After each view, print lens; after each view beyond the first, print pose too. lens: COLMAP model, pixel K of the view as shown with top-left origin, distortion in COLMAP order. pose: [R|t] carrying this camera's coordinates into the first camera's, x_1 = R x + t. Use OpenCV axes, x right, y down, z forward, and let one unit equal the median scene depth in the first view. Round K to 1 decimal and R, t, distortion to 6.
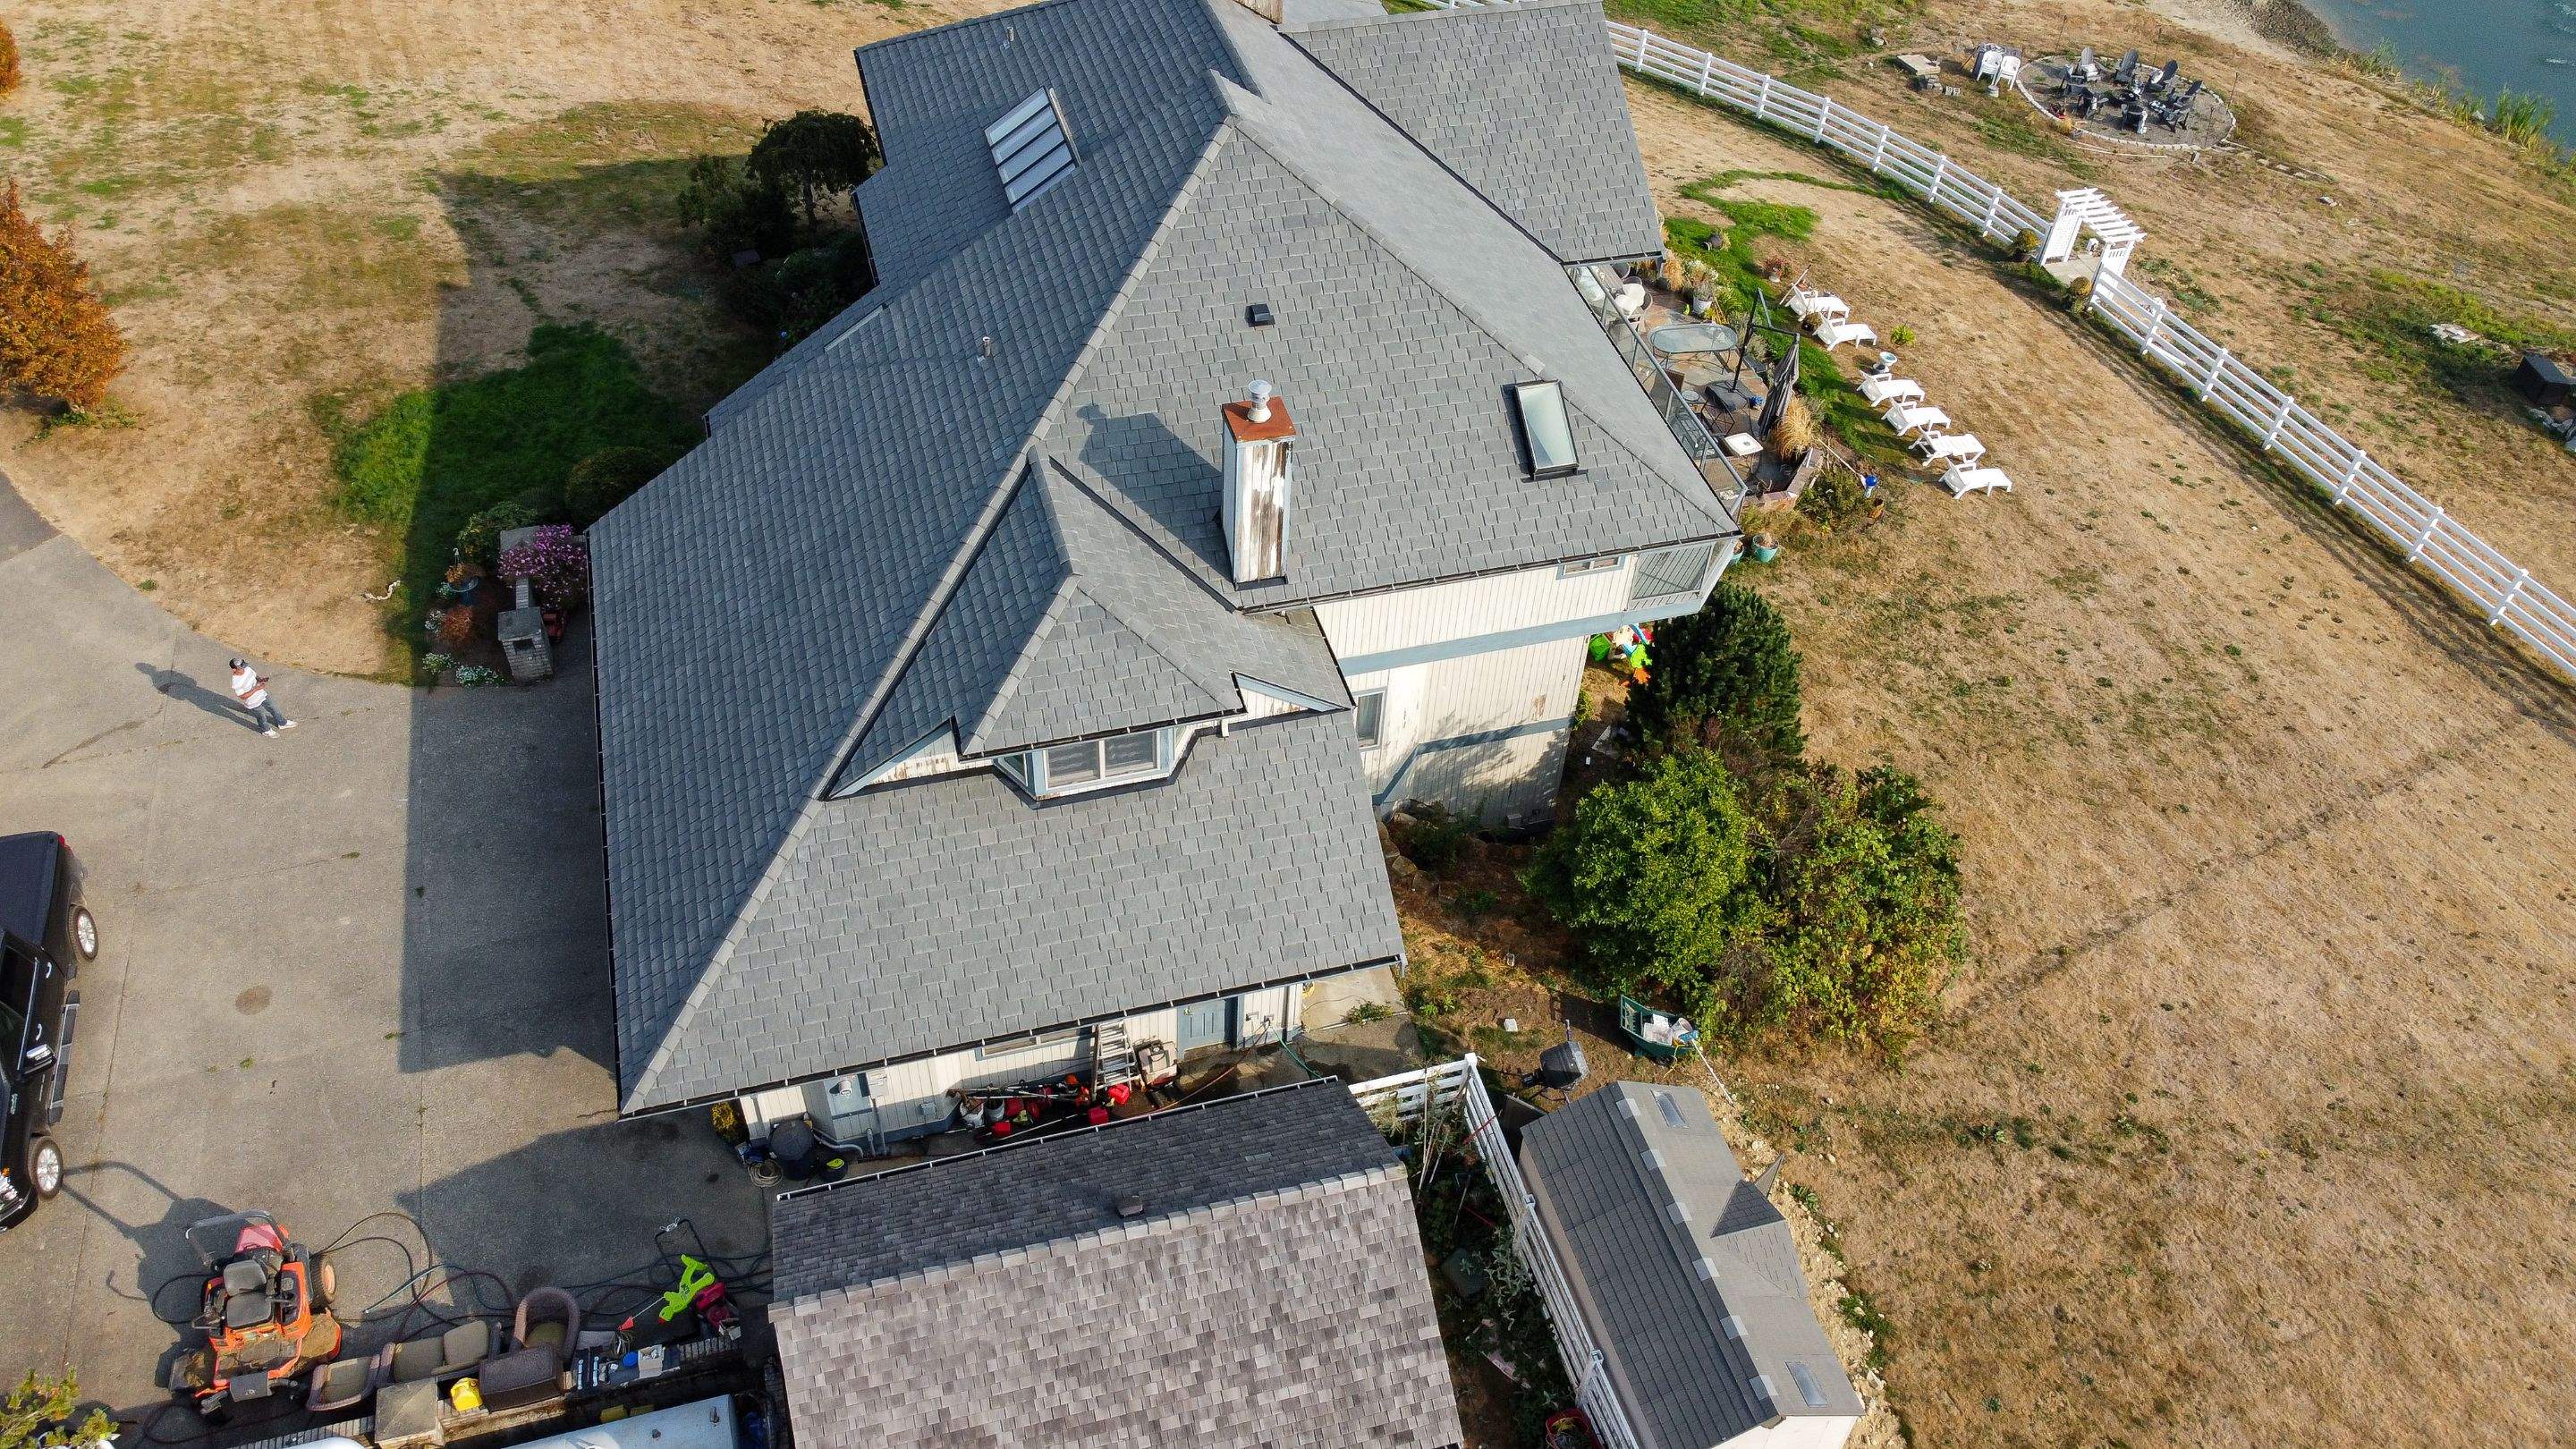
lens RADIAL K [[1966.4, 0, 1290.6], [0, 1966.4, 707.8], [0, 0, 1]] dist [-0.005033, 0.001184]
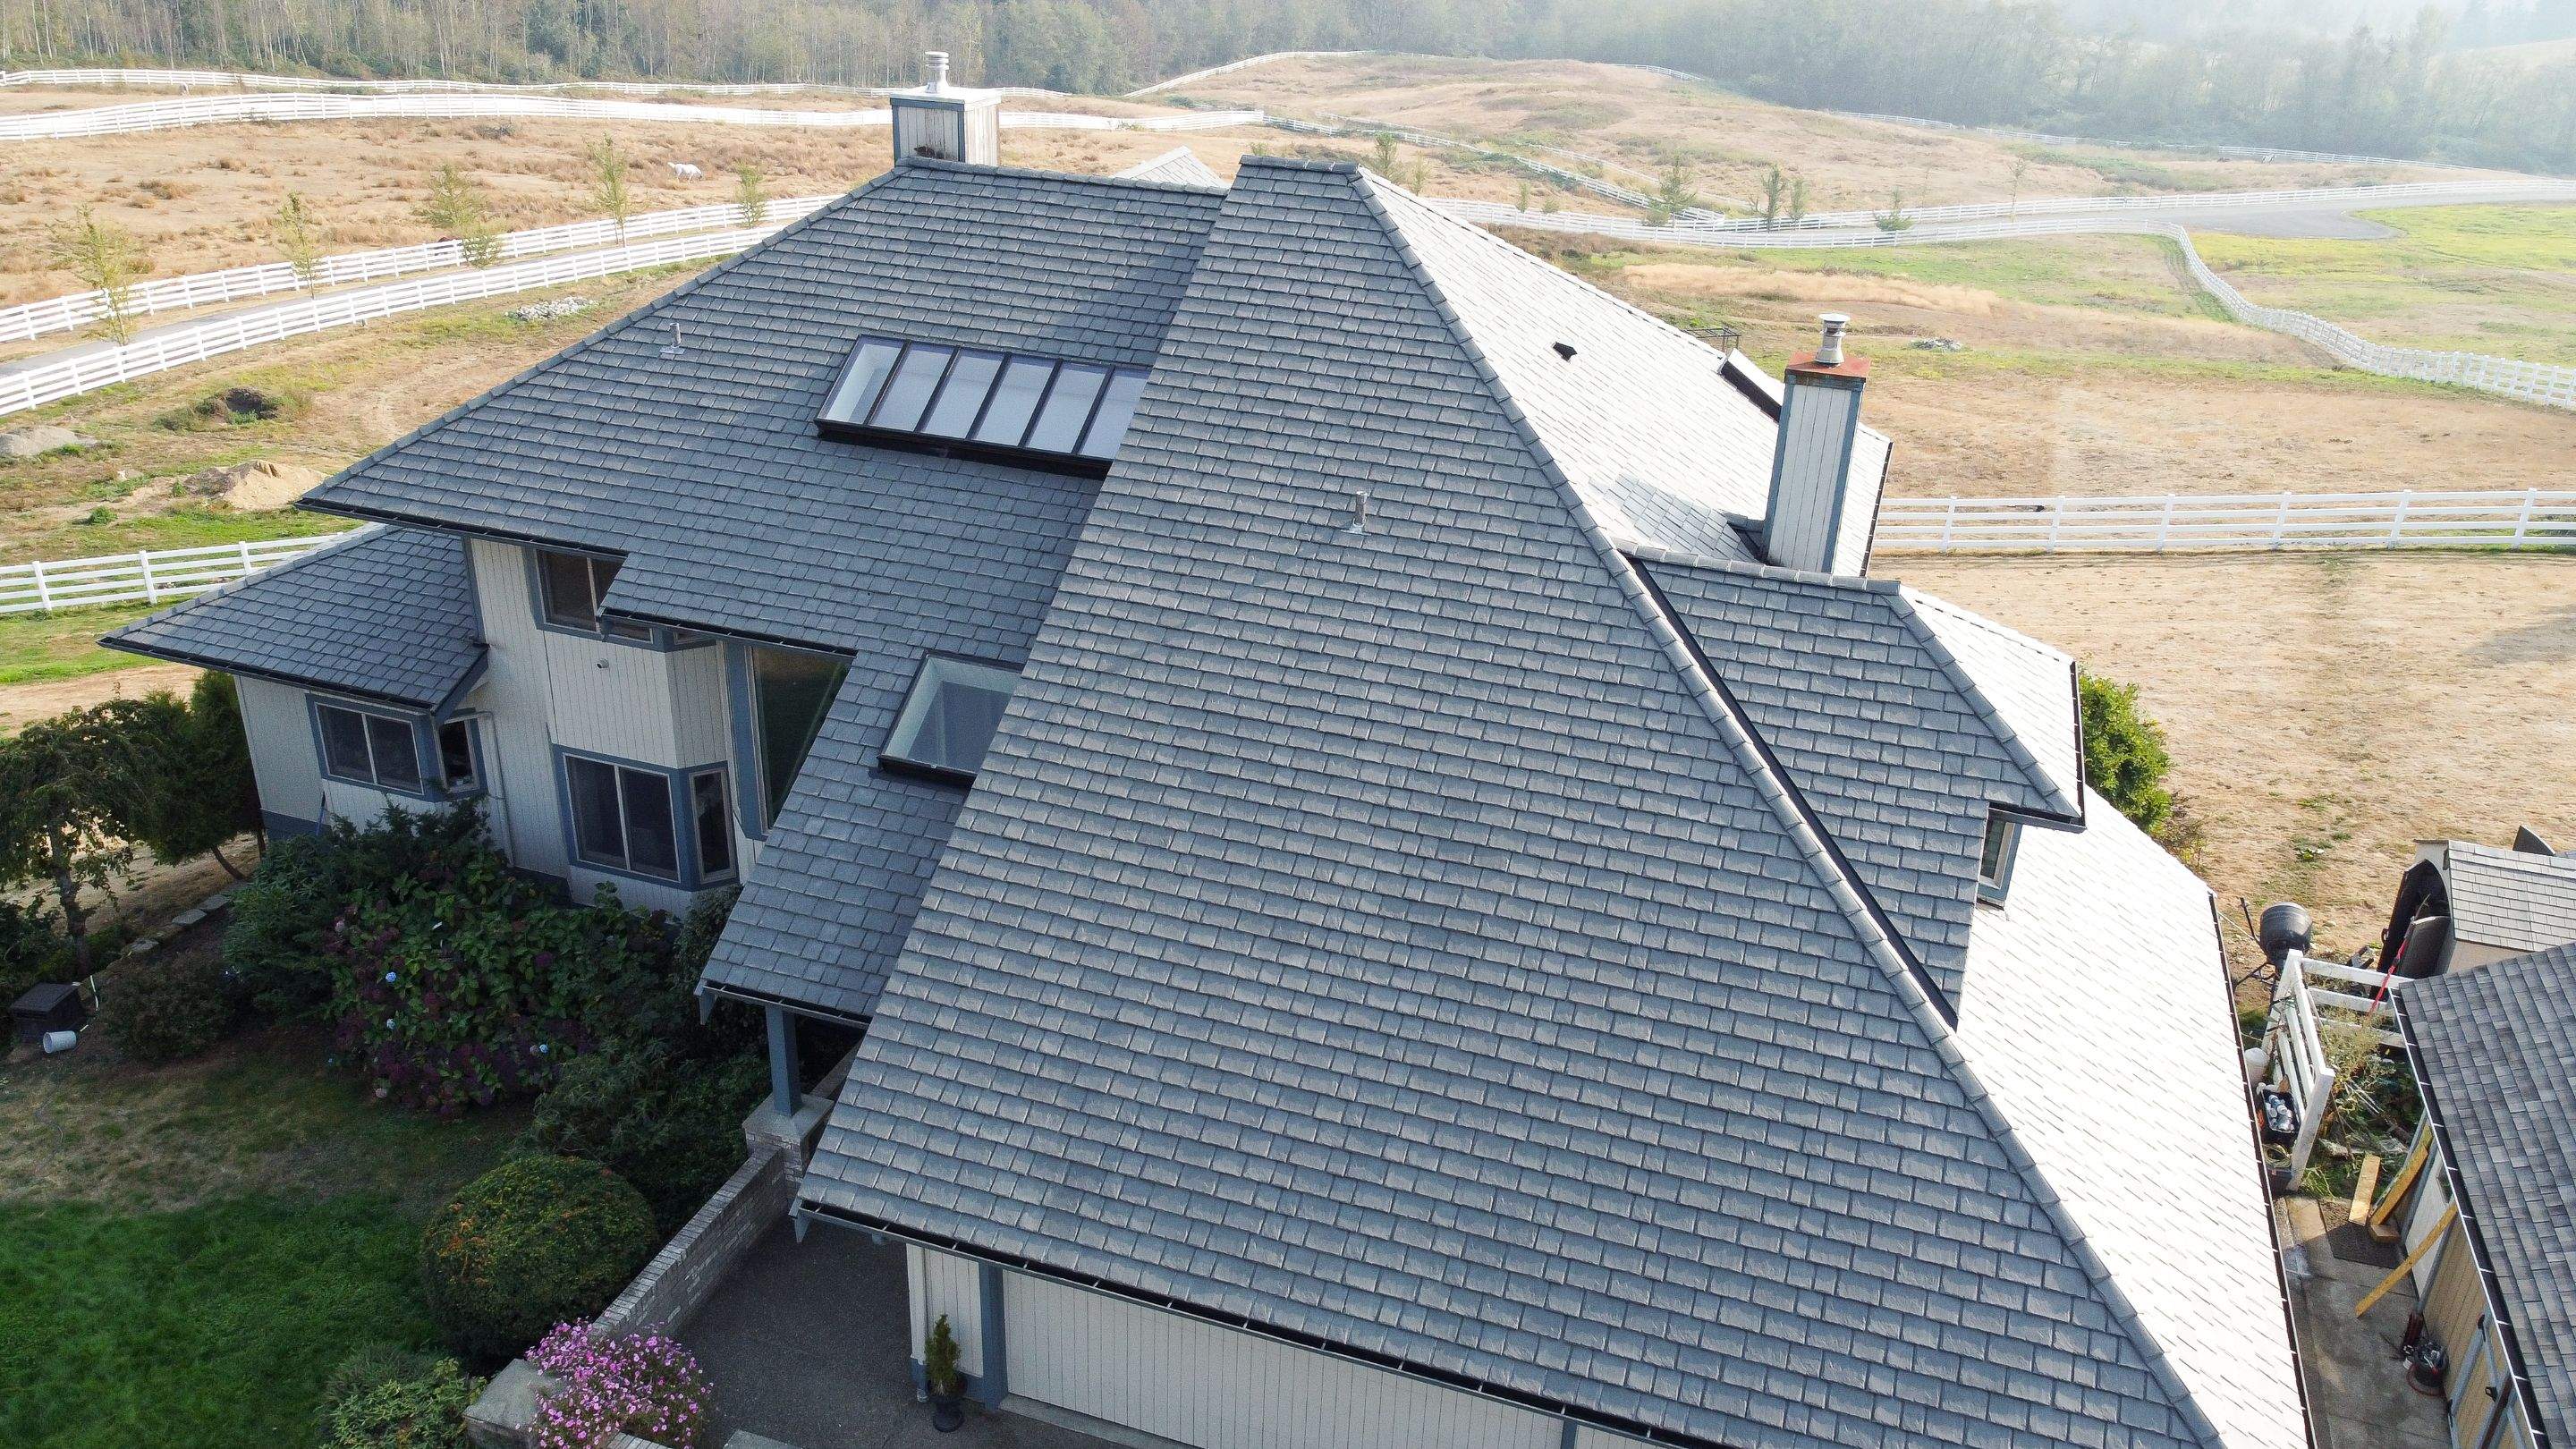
lens RADIAL K [[1964.9, 0, 1289.9], [0, 1964.9, 705.4], [0, 0, 1]] dist [-0.004593, 0.002361]
pose [[0.566207, -0.362709, 0.740170, -0.536212], [0.572521, 0.819074, -0.036586, -0.091085], [-0.592983, 0.444478, 0.671424, 0.461209]]
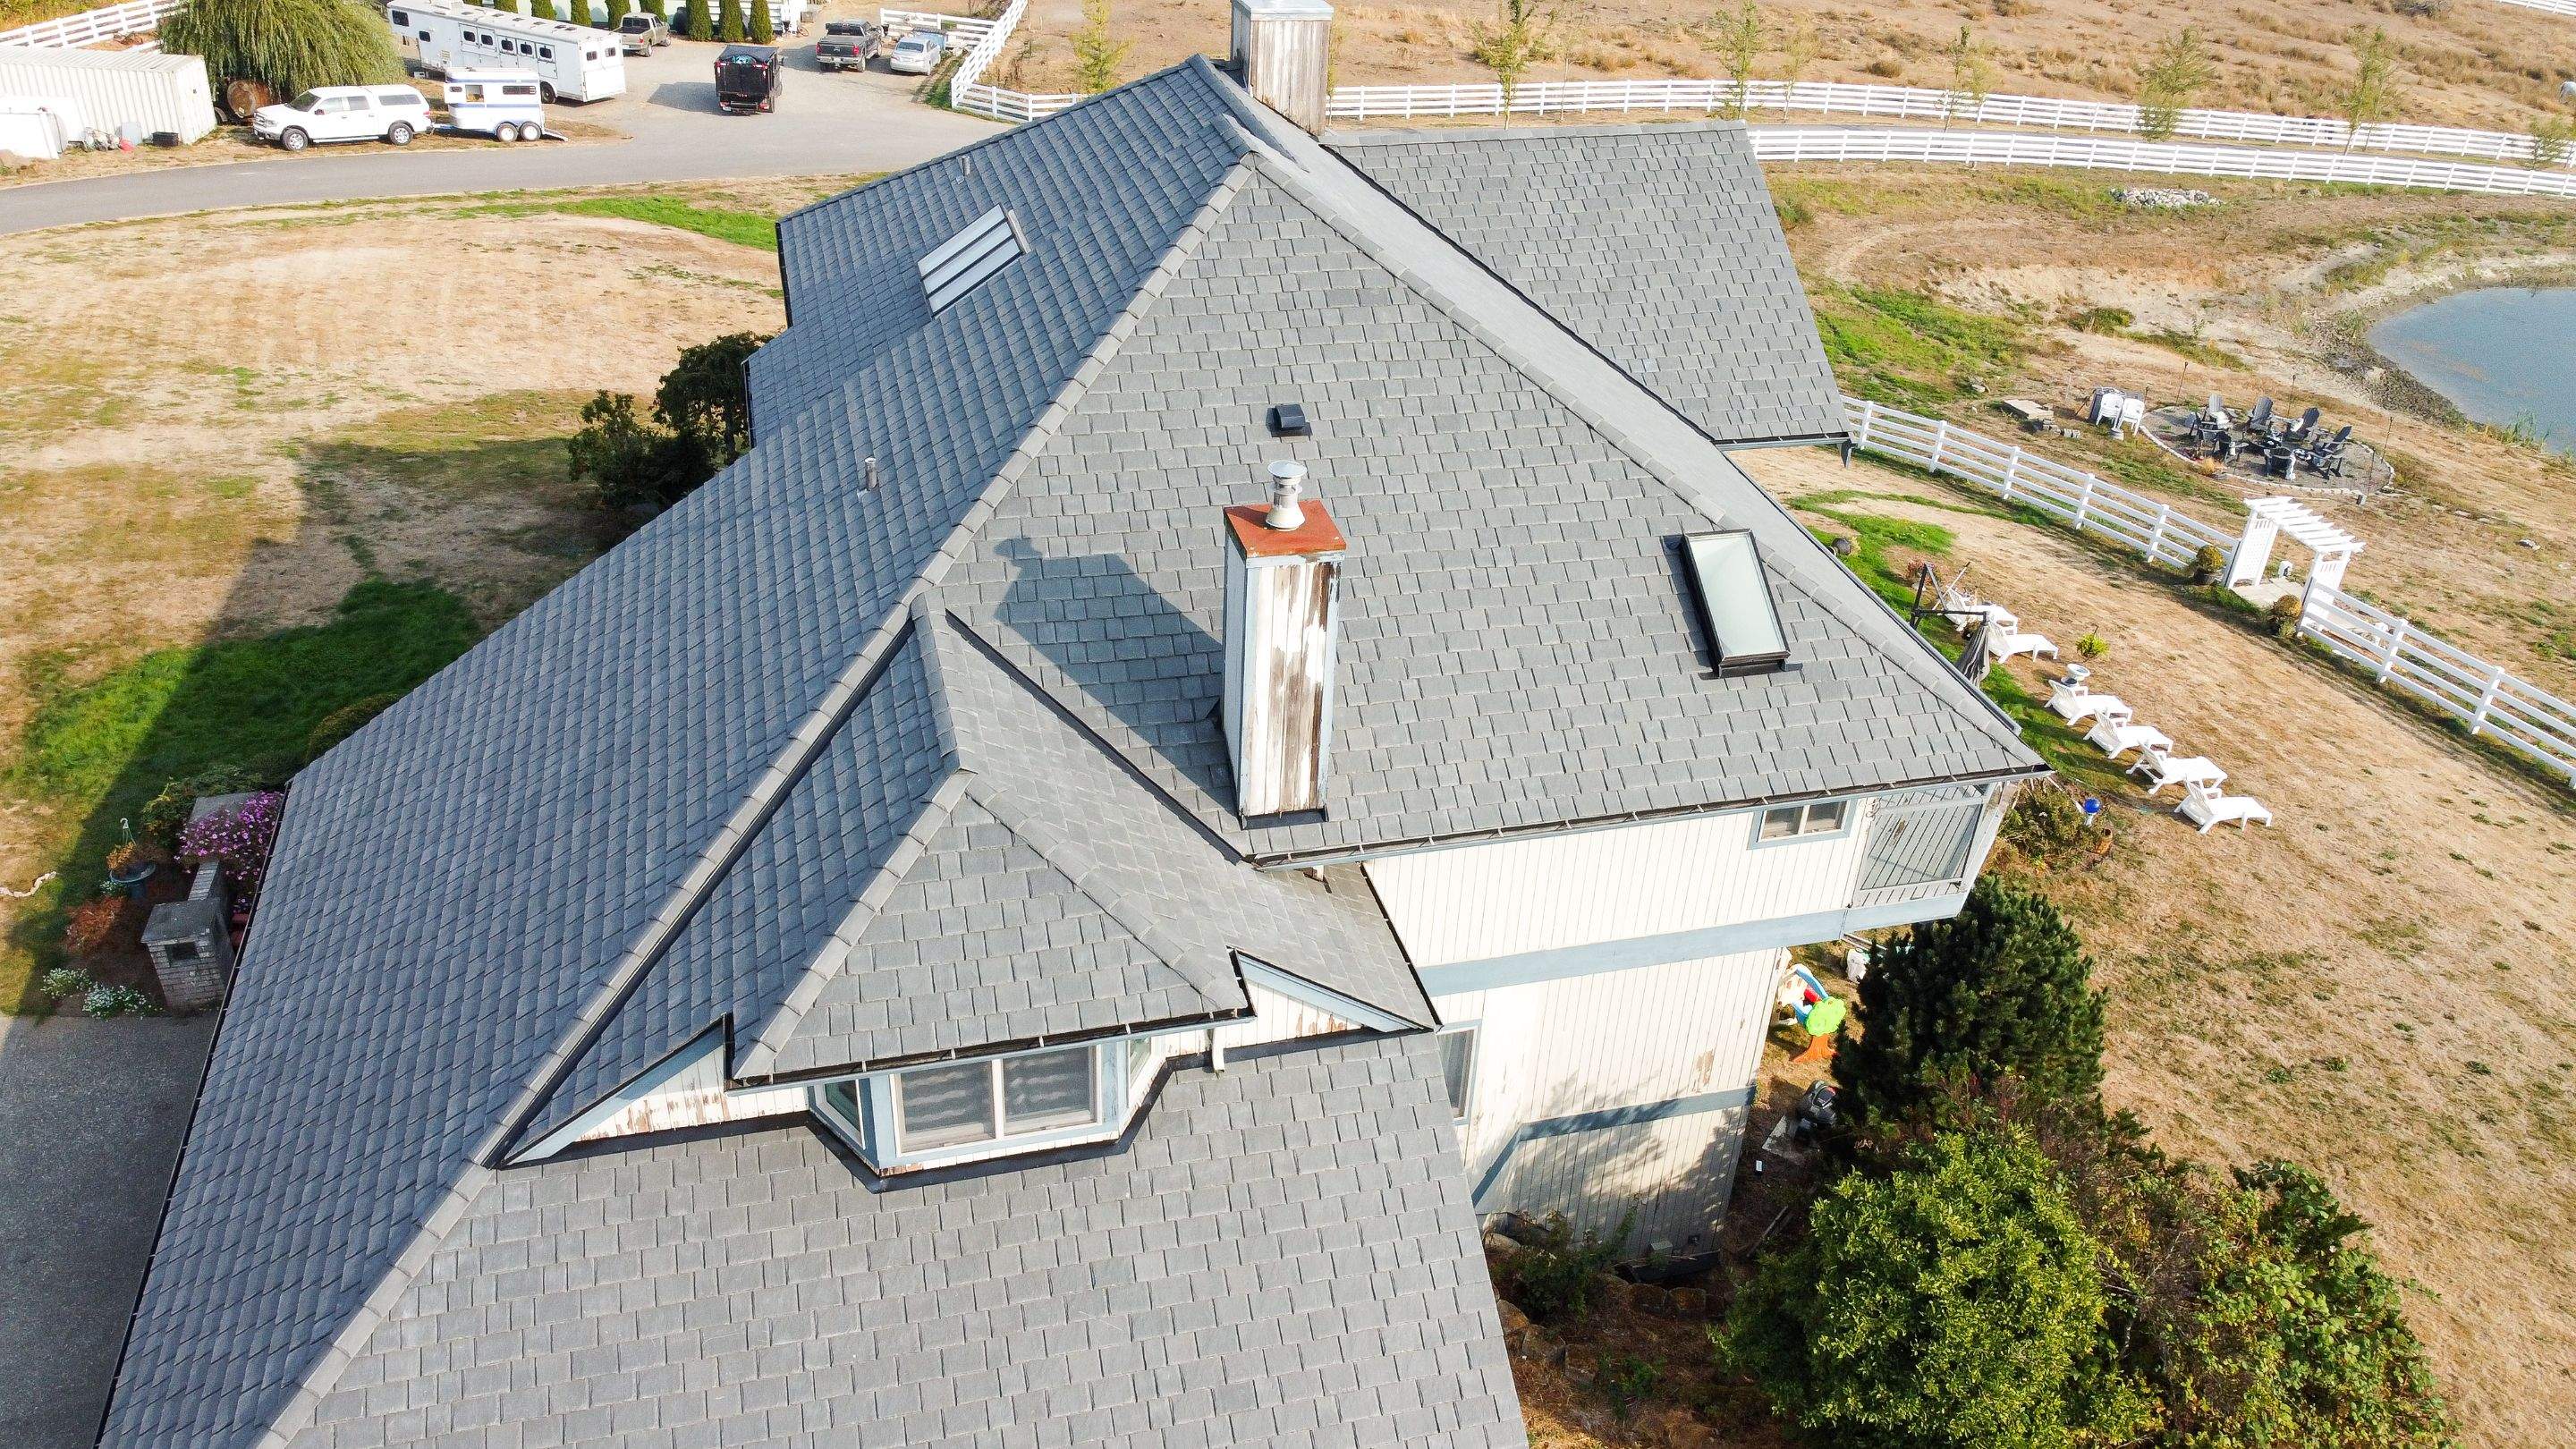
lens RADIAL K [[1951.7, 0, 1288.4], [0, 1951.7, 720.3], [0, 0, 1]] dist [-0.003320, 0.002898]
pose [[0.999798, 0.010918, -0.016848, -0.003007], [-0.014431, 0.974253, -0.224996, 0.031247], [0.013958, 0.225193, 0.974214, 0.301979]]
